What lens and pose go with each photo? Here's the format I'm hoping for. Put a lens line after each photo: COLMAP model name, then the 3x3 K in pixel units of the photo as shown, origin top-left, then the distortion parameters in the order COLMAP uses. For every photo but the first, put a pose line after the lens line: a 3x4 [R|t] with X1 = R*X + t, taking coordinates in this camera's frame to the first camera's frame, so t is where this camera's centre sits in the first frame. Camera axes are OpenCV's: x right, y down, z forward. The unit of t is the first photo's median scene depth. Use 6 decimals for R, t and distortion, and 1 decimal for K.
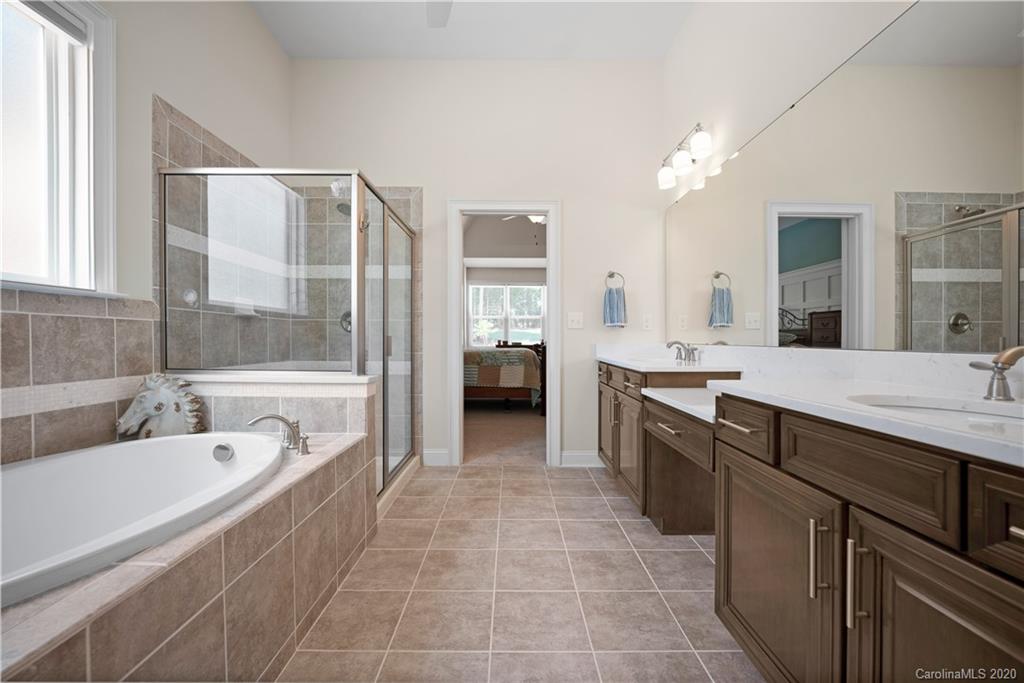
lens RADIAL K [[418.0, 0, 515.1], [0, 418.0, 345.9], [0, 0, 1]] dist [-0.014025, 0.000328]
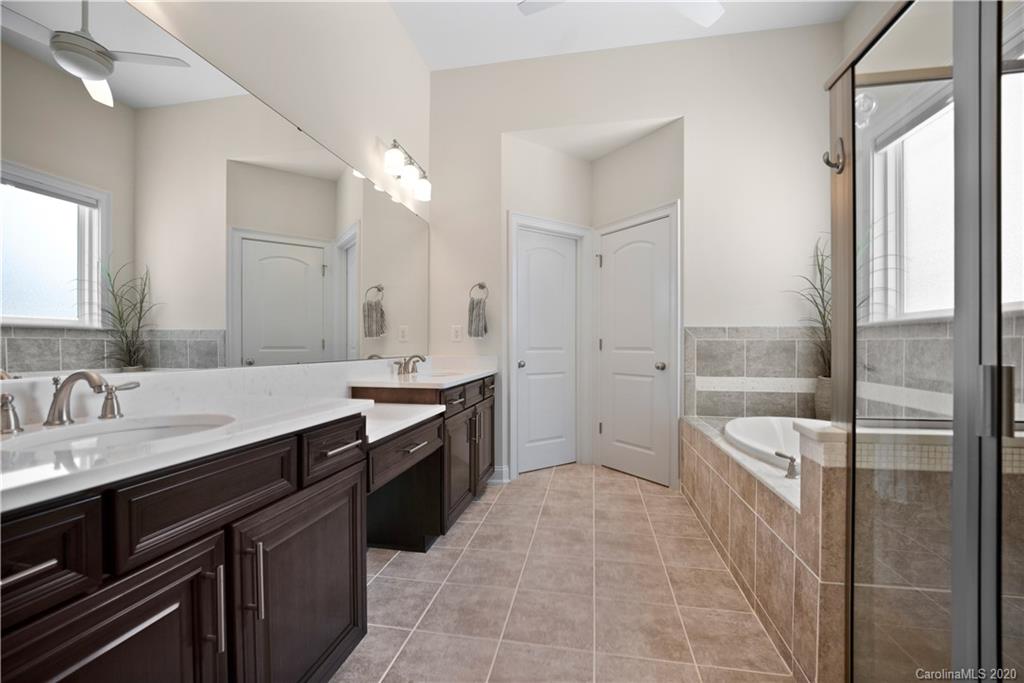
lens RADIAL K [[418.0, 0, 515.1], [0, 418.0, 345.9], [0, 0, 1]] dist [-0.014025, 0.000328]
pose [[-0.980748, -0.002388, 0.195261, -0.053377], [0.000189, 0.999913, 0.013179, -0.057177], [-0.195276, 0.012962, -0.980663, 1.909387]]
